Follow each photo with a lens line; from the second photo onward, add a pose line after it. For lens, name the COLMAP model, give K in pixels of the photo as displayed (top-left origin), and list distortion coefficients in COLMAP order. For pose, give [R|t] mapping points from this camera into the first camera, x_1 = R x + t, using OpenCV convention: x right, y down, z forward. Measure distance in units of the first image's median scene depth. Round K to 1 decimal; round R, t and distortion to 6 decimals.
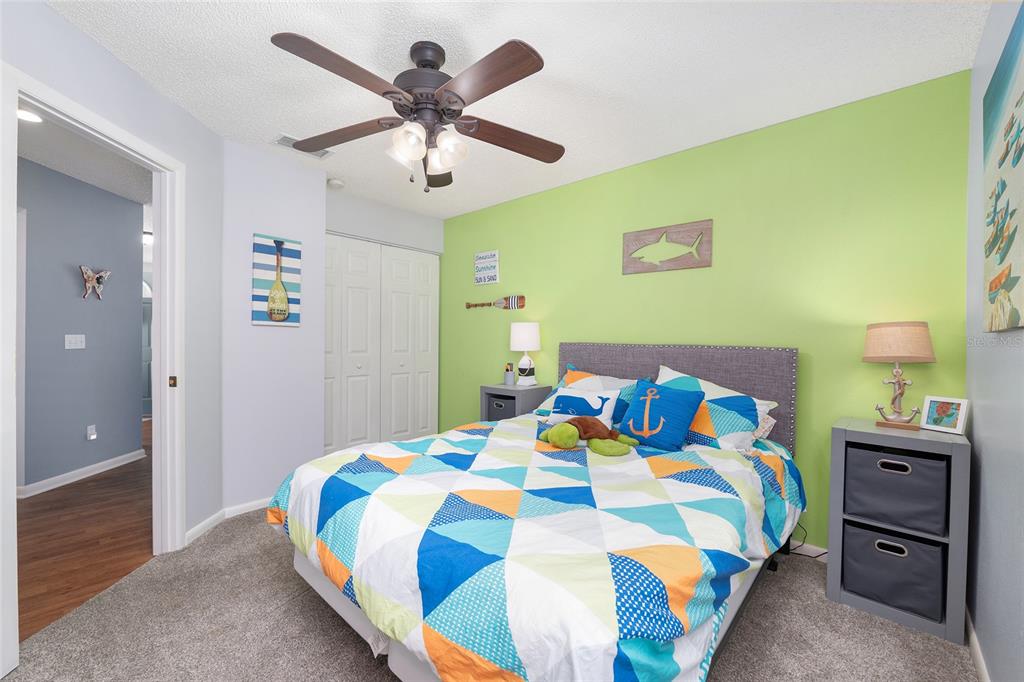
lens RADIAL K [[424.6, 0, 514.9], [0, 424.6, 344.7], [0, 0, 1]] dist [-0.011356, -0.000013]
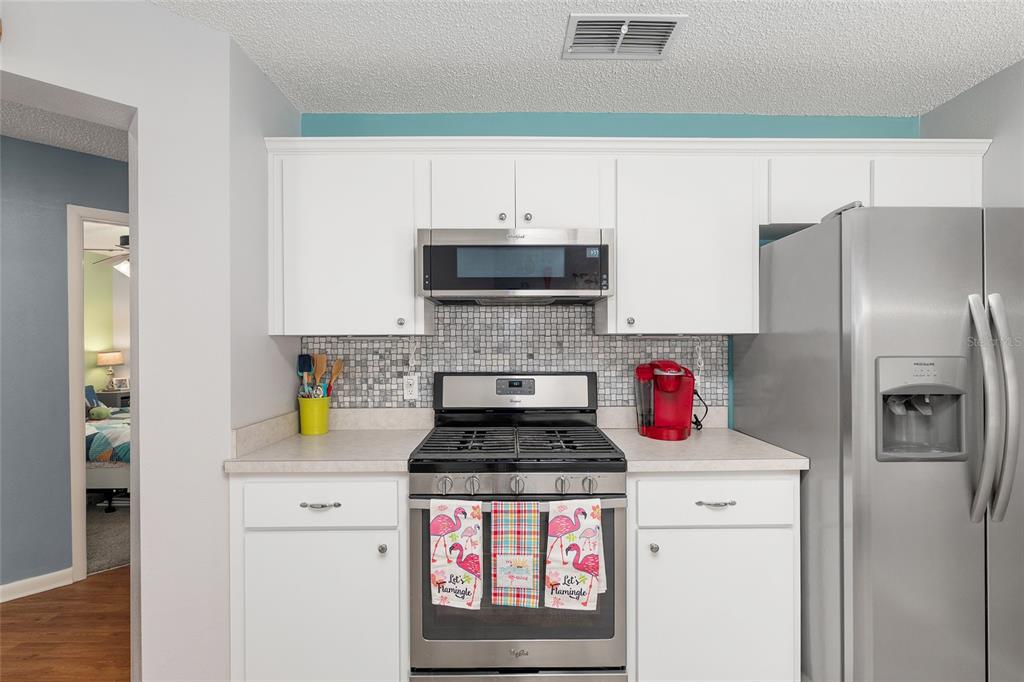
lens RADIAL K [[475.2, 0, 511.3], [0, 475.2, 343.2], [0, 0, 1]] dist [0.002367, -0.000797]
pose [[-0.693852, -0.006388, 0.720089, -2.743201], [0.007948, 0.999832, 0.016528, -0.120094], [-0.720074, 0.017192, -0.693685, 1.202432]]
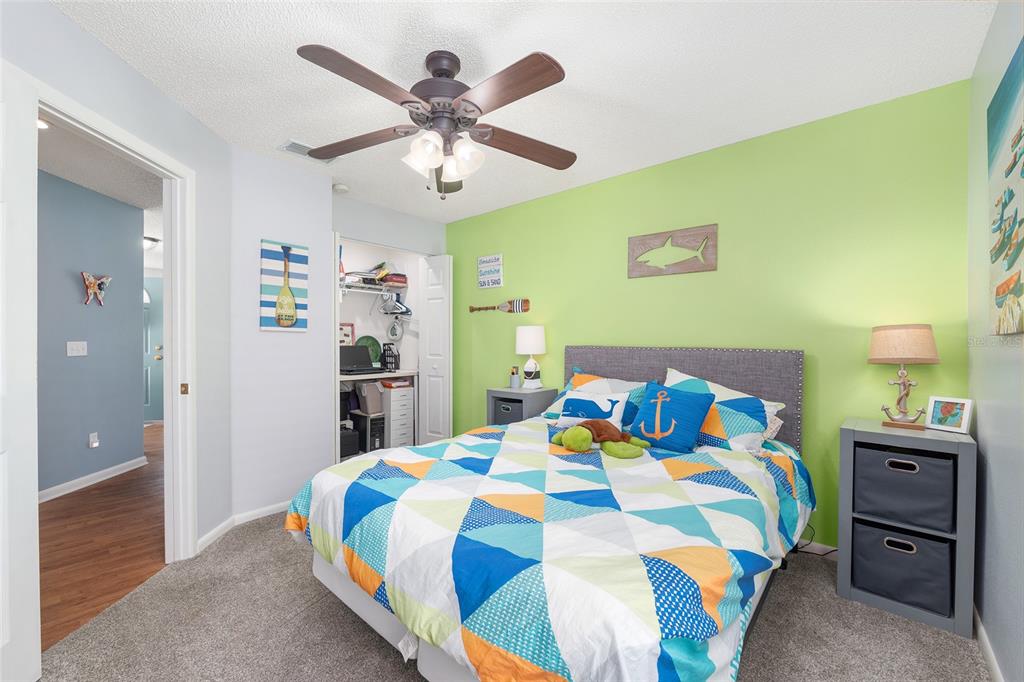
lens RADIAL K [[424.6, 0, 514.9], [0, 424.6, 344.4], [0, 0, 1]] dist [-0.011356, -0.000013]
pose [[0.999850, -0.007687, 0.015506, -0.049731], [0.007753, 0.999961, -0.004179, -0.008009], [-0.015473, 0.004298, 0.999871, -0.010899]]
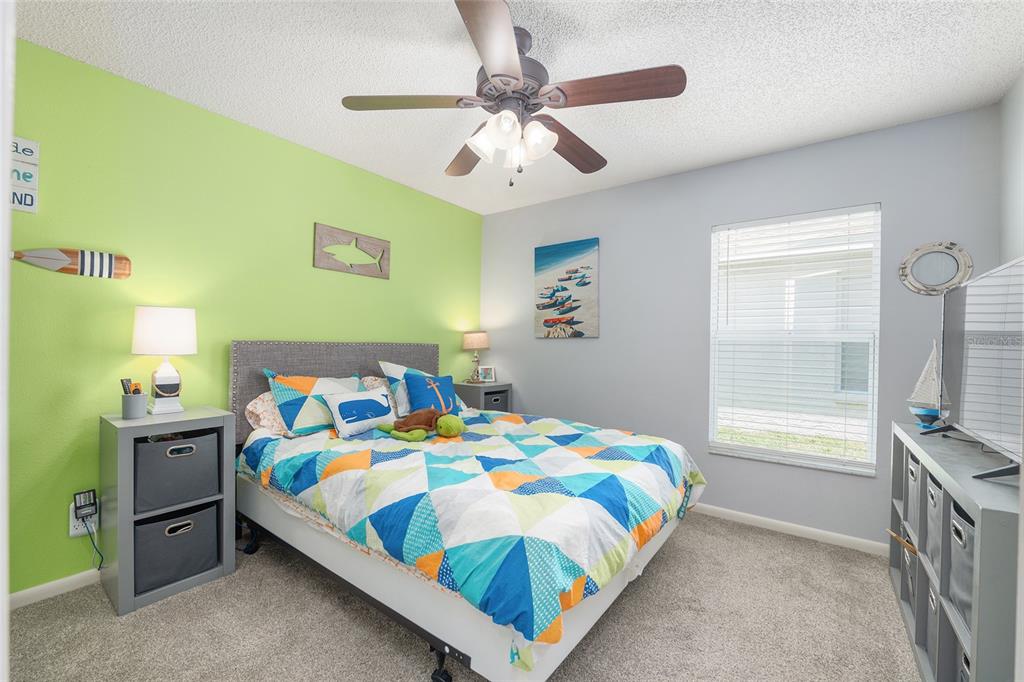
lens RADIAL K [[424.6, 0, 520.2], [0, 424.6, 339.1], [0, 0, 1]] dist [-0.011356, -0.000013]
pose [[-0.133369, -0.005052, 0.991054, -1.071194], [-0.002888, 0.999985, 0.004708, -0.021891], [-0.991062, -0.002234, -0.133382, 1.022452]]
